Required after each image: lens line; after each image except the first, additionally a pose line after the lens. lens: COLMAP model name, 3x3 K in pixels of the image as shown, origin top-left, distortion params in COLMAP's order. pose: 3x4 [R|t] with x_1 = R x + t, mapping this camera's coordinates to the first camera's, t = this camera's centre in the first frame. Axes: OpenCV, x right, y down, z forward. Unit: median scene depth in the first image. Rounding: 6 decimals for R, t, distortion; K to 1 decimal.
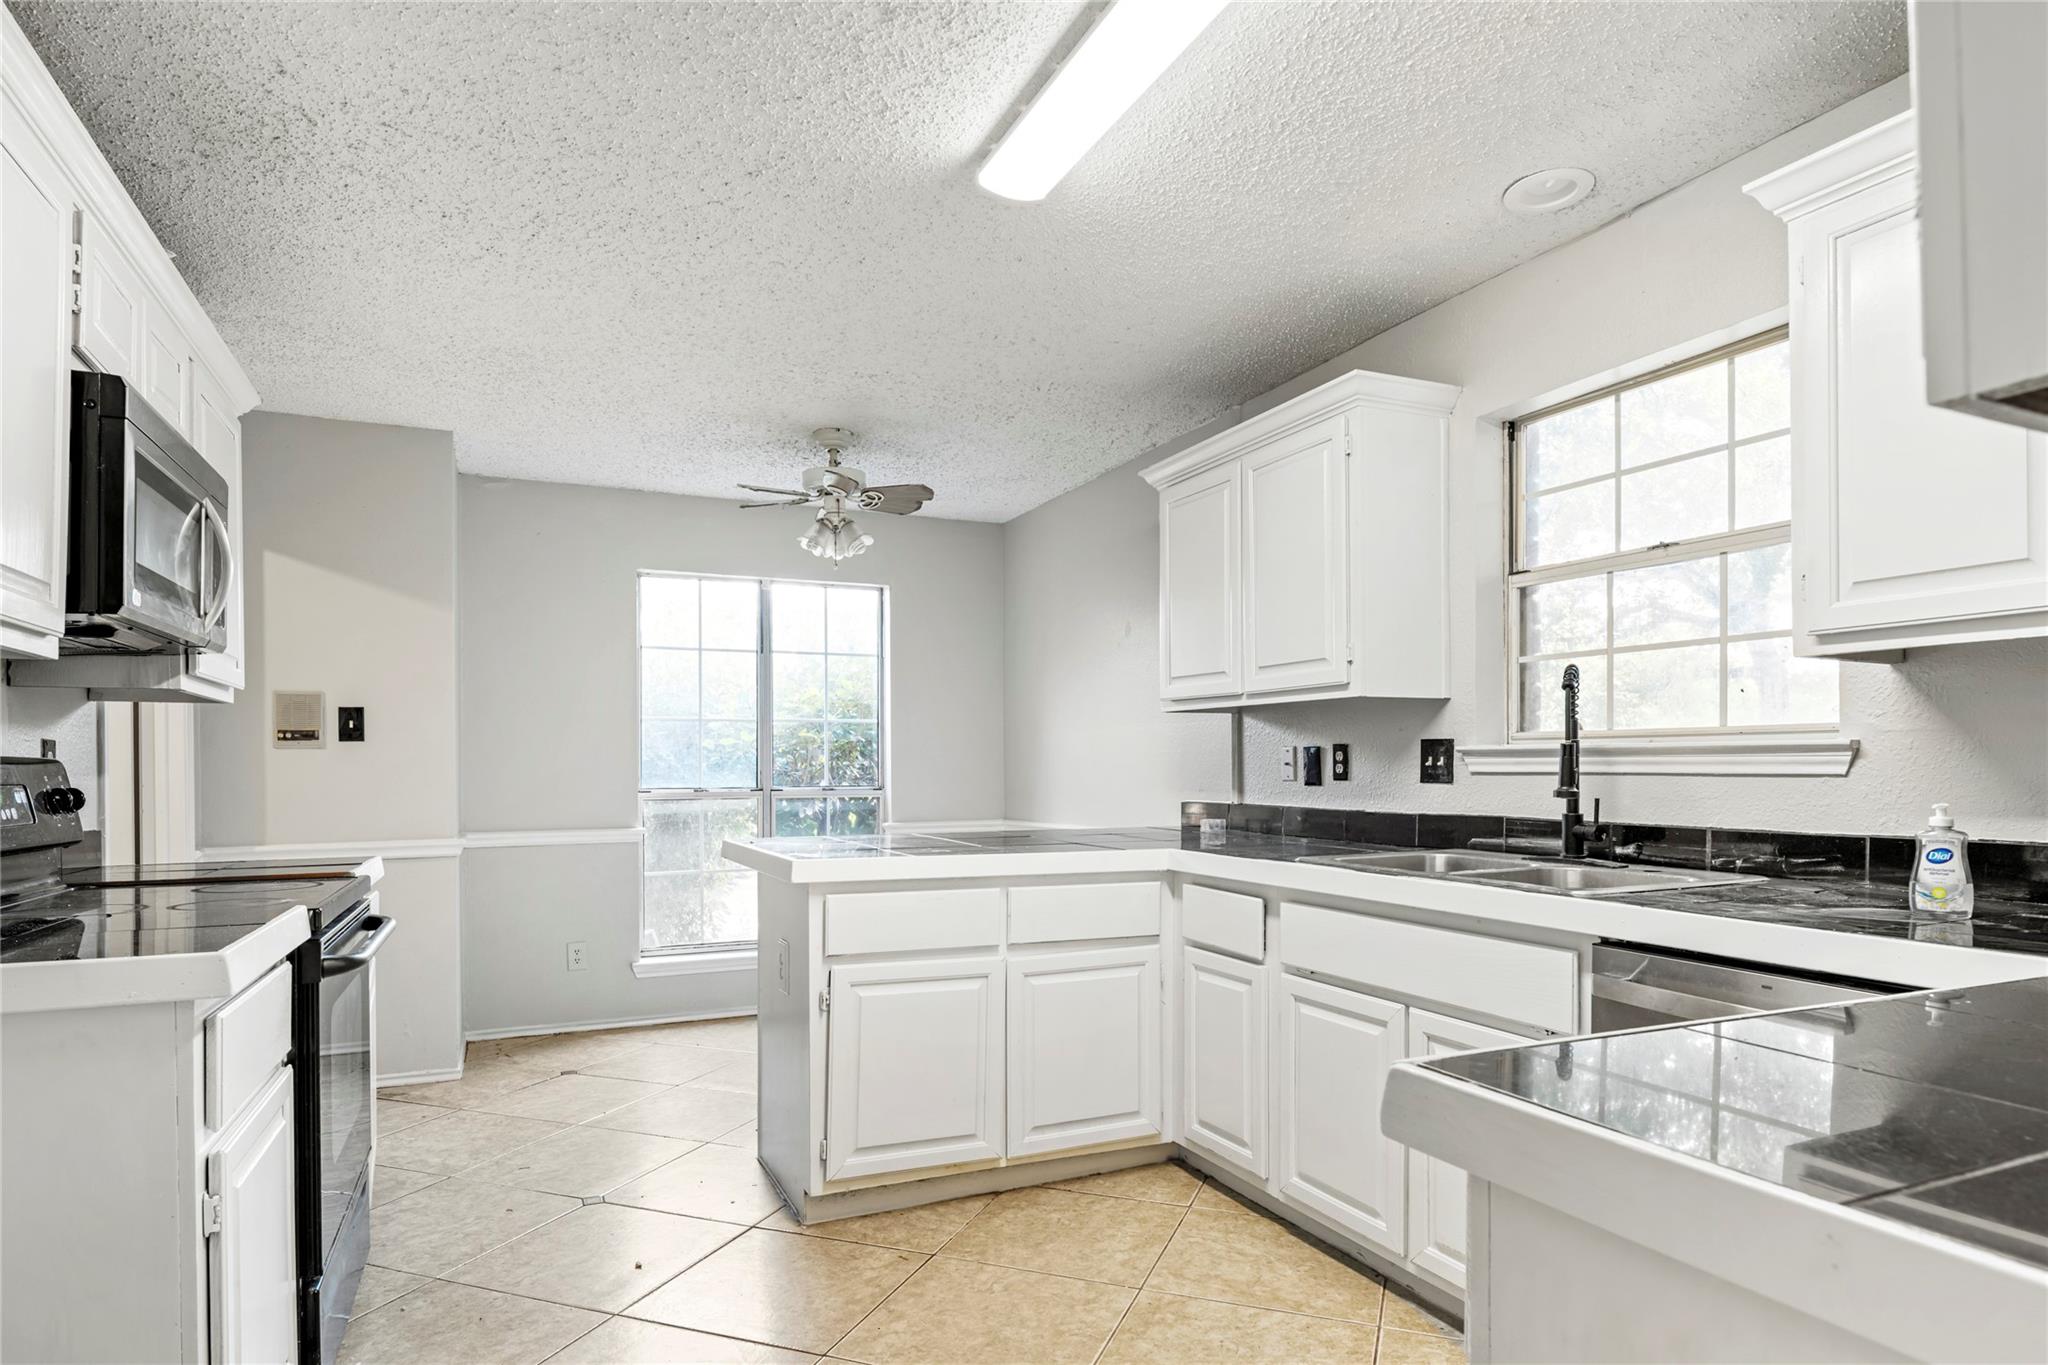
lens RADIAL K [[1137.1, 0, 1021.4], [0, 1137.1, 768.3], [0, 0, 1]] dist [-0.002864, -0.000644]
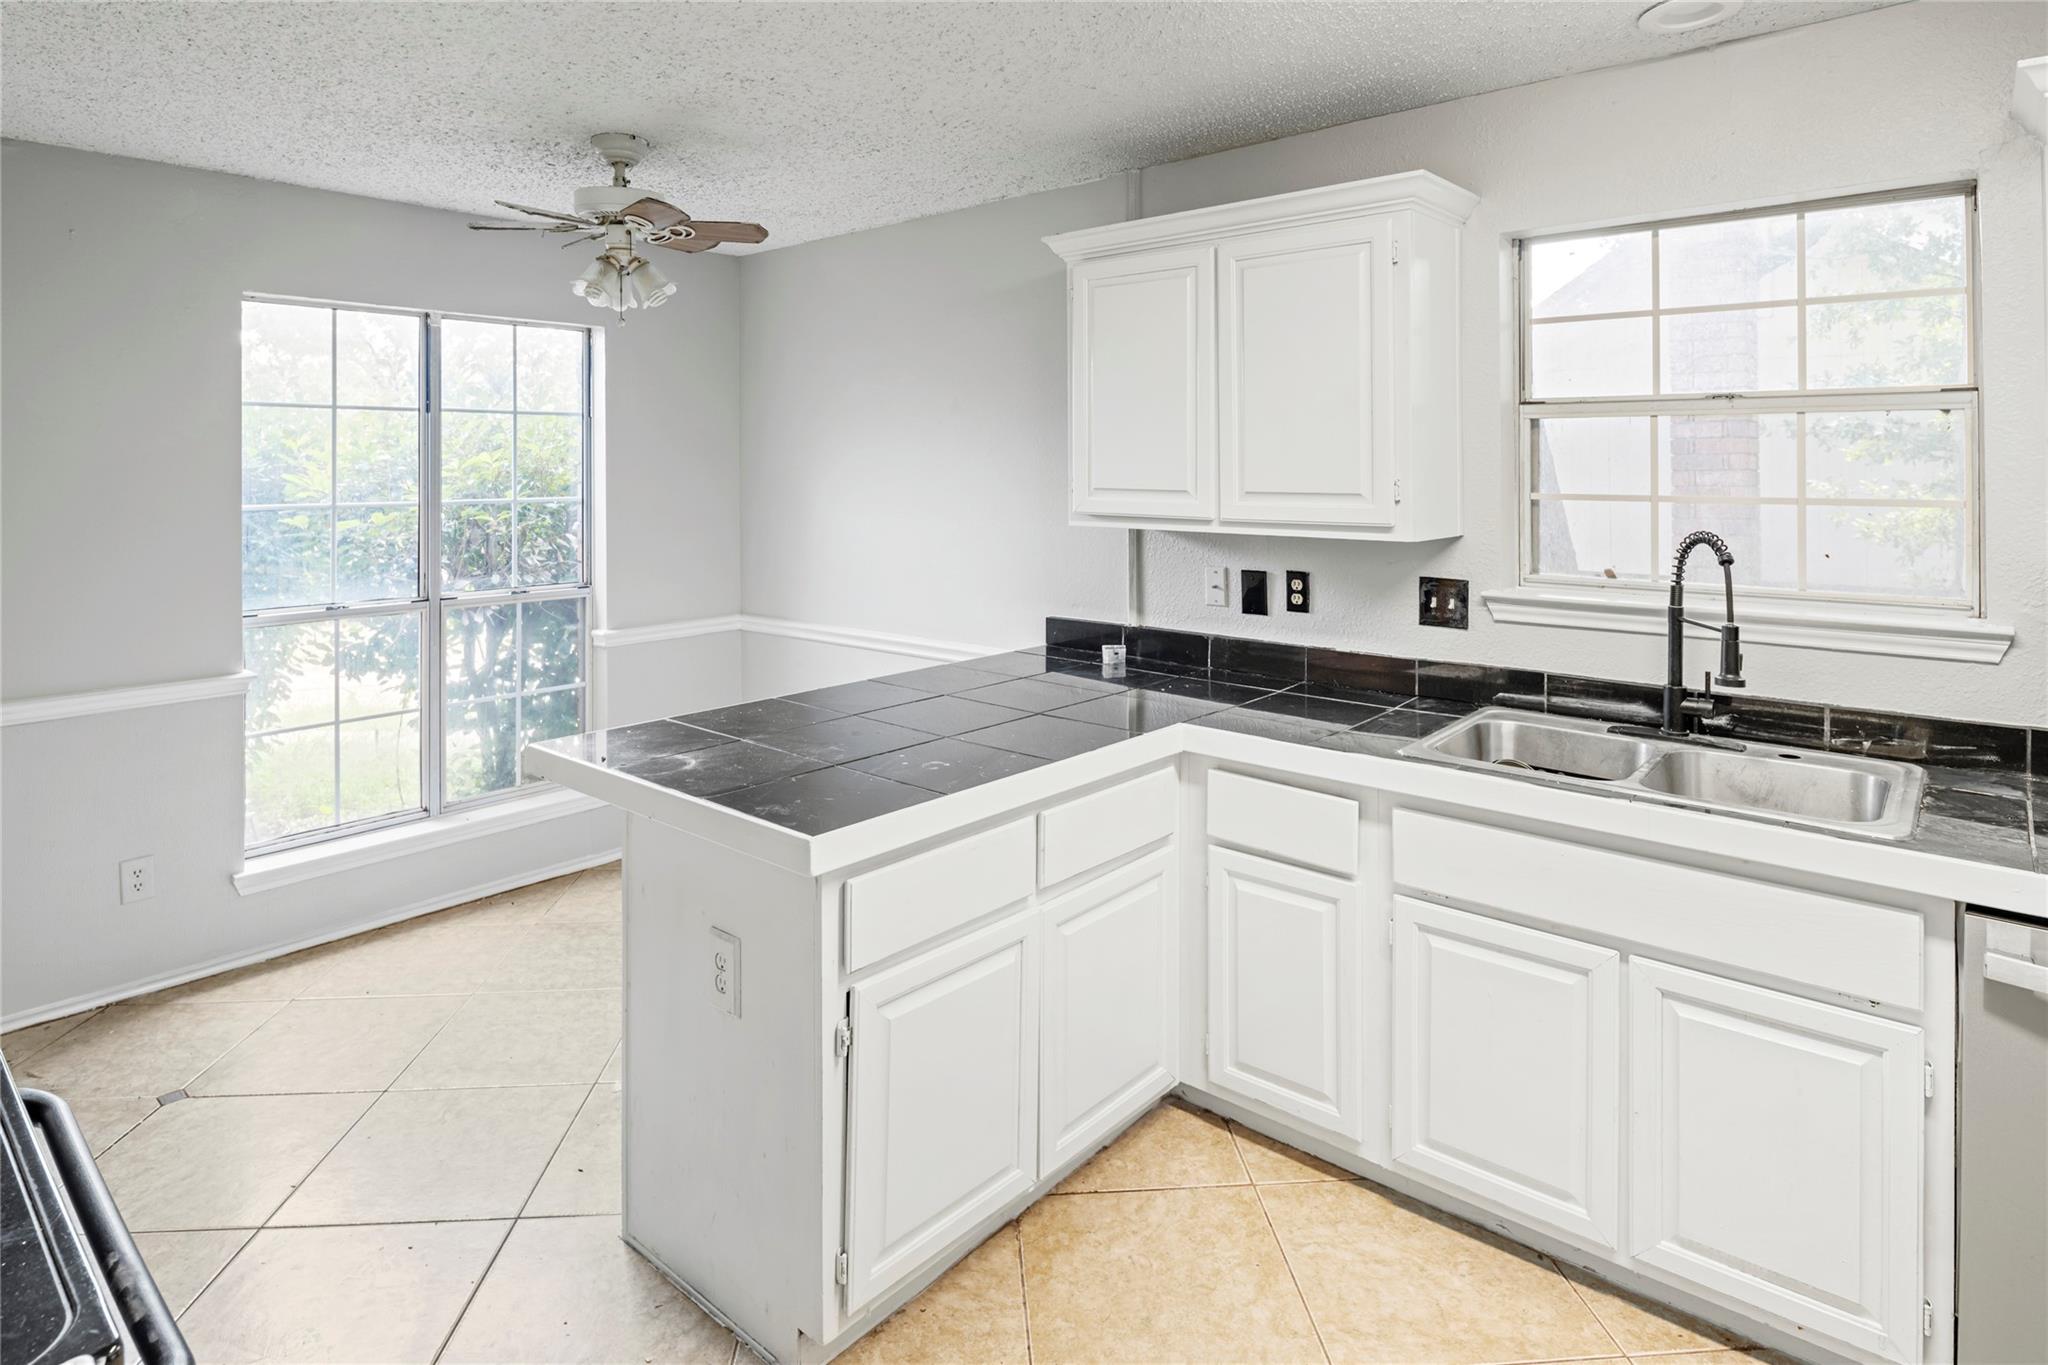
lens RADIAL K [[1117.5, 0, 1026.2], [0, 1117.5, 458.6], [0, 0, 1]] dist [-0.005460, -0.001584]
pose [[0.909606, 0.004738, 0.415445, -0.308542], [-0.000423, 0.999945, -0.010477, -0.111948], [-0.415472, 0.009354, 0.909558, 0.326259]]
